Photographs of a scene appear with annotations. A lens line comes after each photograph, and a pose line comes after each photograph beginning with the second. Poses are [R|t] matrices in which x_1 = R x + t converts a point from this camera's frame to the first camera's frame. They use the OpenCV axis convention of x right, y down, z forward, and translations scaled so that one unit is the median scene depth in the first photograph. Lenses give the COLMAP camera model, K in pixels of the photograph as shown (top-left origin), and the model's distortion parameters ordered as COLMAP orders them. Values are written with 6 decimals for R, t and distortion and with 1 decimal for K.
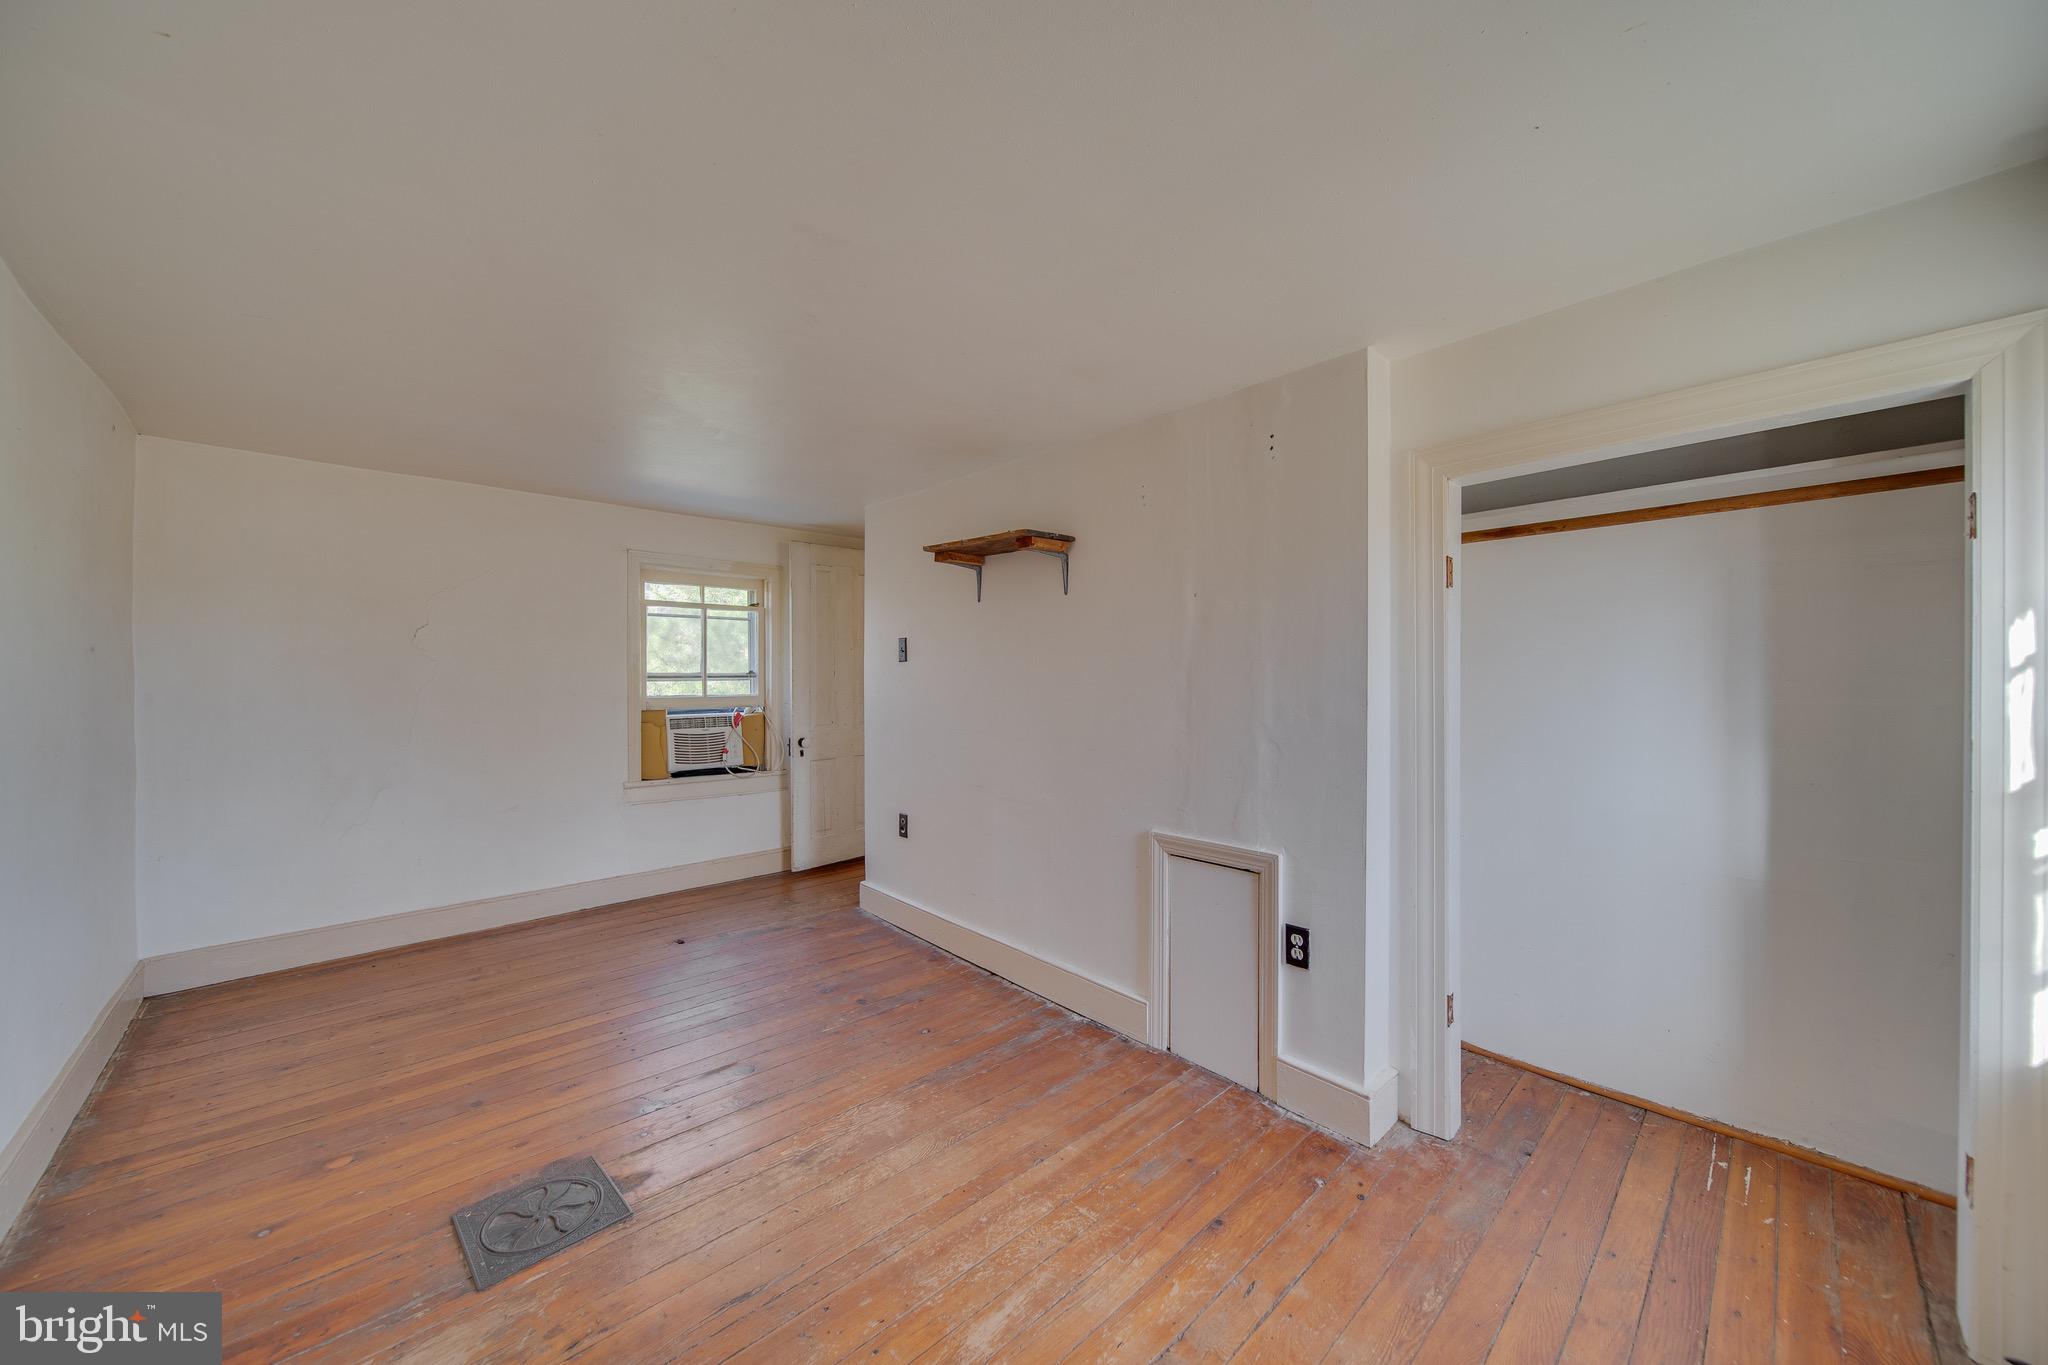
lens RADIAL K [[731.8, 0, 1018.4], [0, 731.8, 678.9], [0, 0, 1]] dist [0.008839, -0.004679]
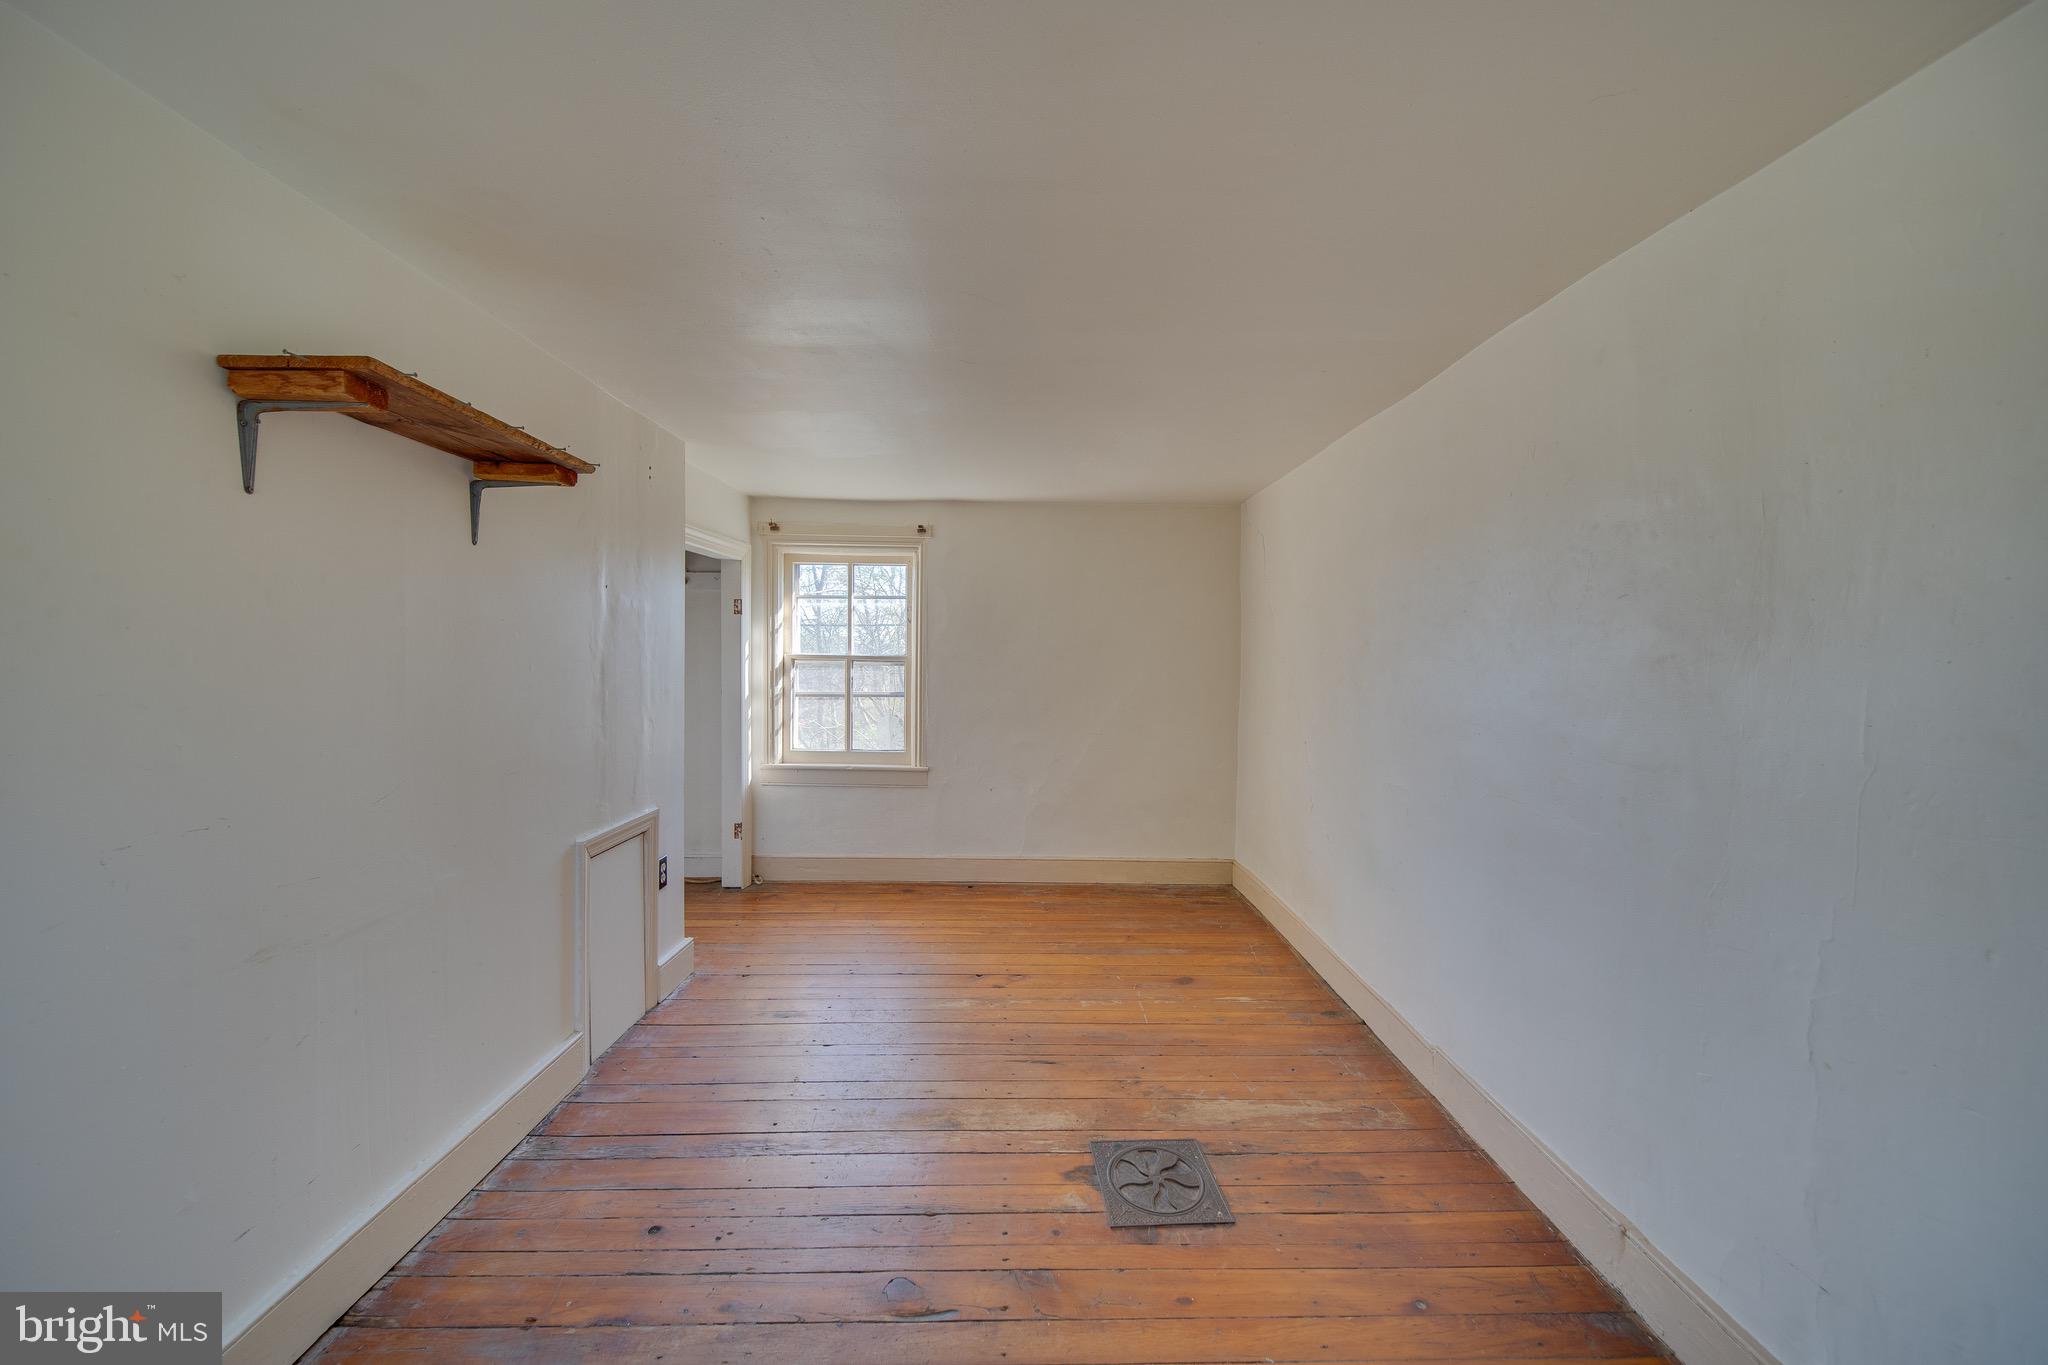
lens RADIAL K [[731.8, 0, 1018.4], [0, 731.8, 678.9], [0, 0, 1]] dist [0.008839, -0.004679]
pose [[-0.742175, -0.039530, 0.669039, -1.037374], [-0.012752, 0.998911, 0.044874, -0.050272], [-0.670084, 0.024772, -0.741871, 1.673206]]
